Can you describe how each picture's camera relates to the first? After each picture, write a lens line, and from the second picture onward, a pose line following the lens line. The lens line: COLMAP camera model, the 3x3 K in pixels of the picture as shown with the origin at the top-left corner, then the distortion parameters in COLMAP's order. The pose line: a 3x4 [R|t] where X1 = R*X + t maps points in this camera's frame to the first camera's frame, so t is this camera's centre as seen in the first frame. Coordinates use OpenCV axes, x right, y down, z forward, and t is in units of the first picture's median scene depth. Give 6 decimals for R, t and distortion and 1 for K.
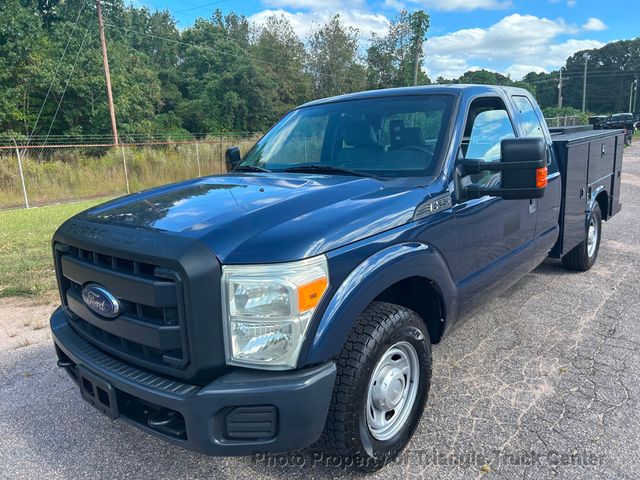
lens RADIAL K [[481.2, 0, 318.3], [0, 481.2, 238.2], [0, 0, 1]] dist [0.054958, -0.060818]
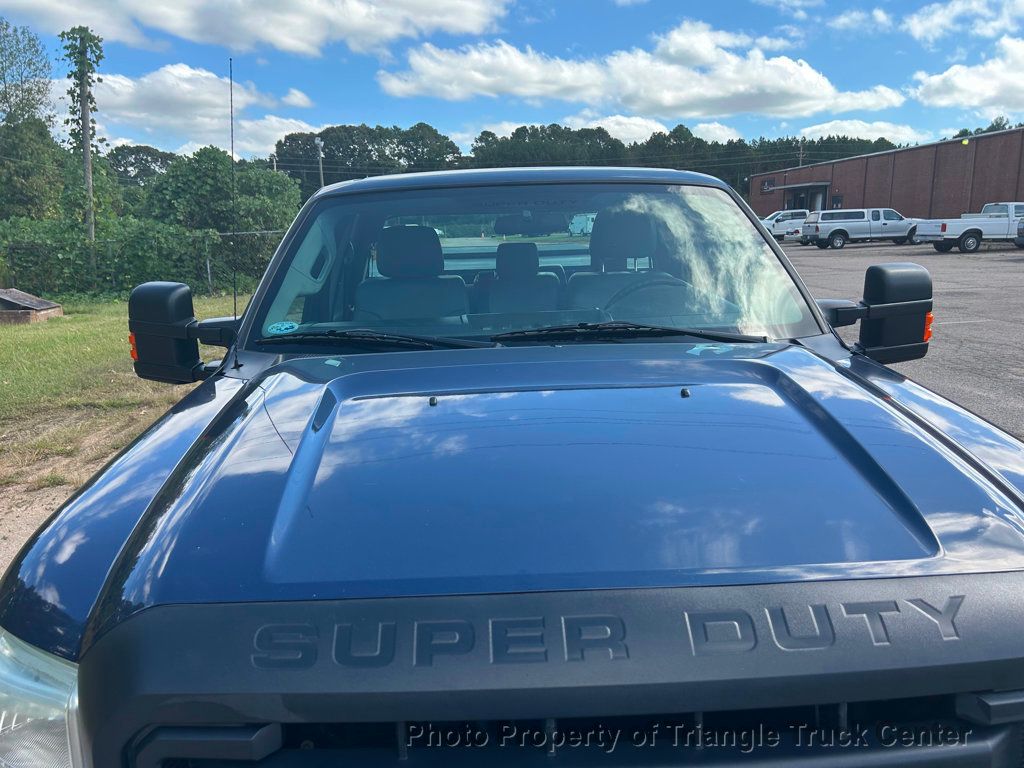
lens RADIAL K [[770.5, 0, 499.6], [0, 770.5, 382.4], [0, 0, 1]] dist [0.051721, -0.052250]
pose [[0.743429, -0.102195, 0.660961, -0.338730], [0.131038, 0.991360, 0.005892, -0.069135], [-0.655853, 0.082231, 0.750397, 0.323549]]
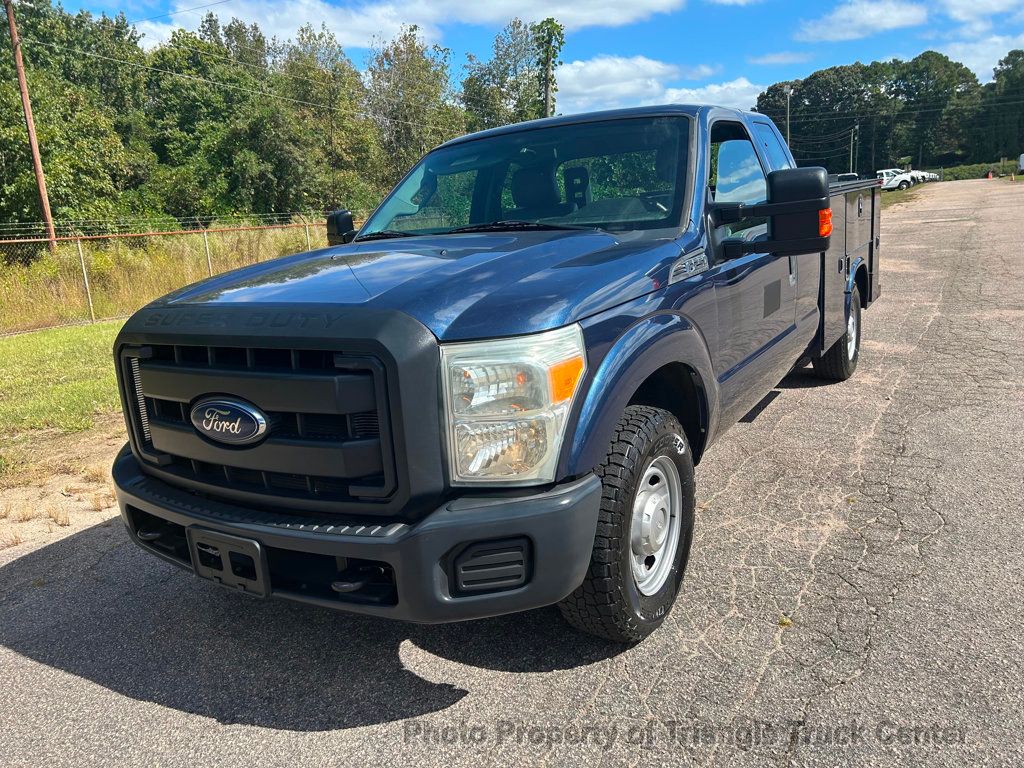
lens RADIAL K [[769.9, 0, 509.2], [0, 769.9, 381.1], [0, 0, 1]] dist [0.054958, -0.060818]
pose [[0.987852, -0.060160, 0.143278, -0.099668], [0.060840, 0.998147, -0.000366, 0.044585], [-0.142990, 0.009079, 0.989682, -0.042185]]
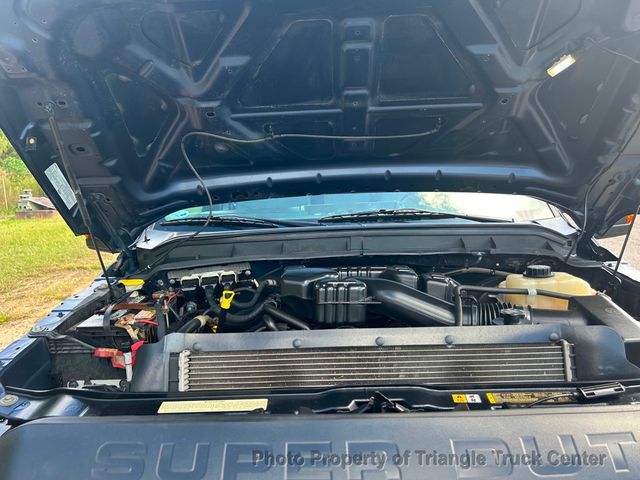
lens RADIAL K [[481.2, 0, 318.3], [0, 481.2, 238.2], [0, 0, 1]] dist [0.054958, -0.060818]
pose [[0.776266, -0.080480, 0.625247, -0.296171], [0.130680, 0.990817, -0.034709, -0.063887], [-0.616712, 0.108651, 0.779655, 0.349837]]
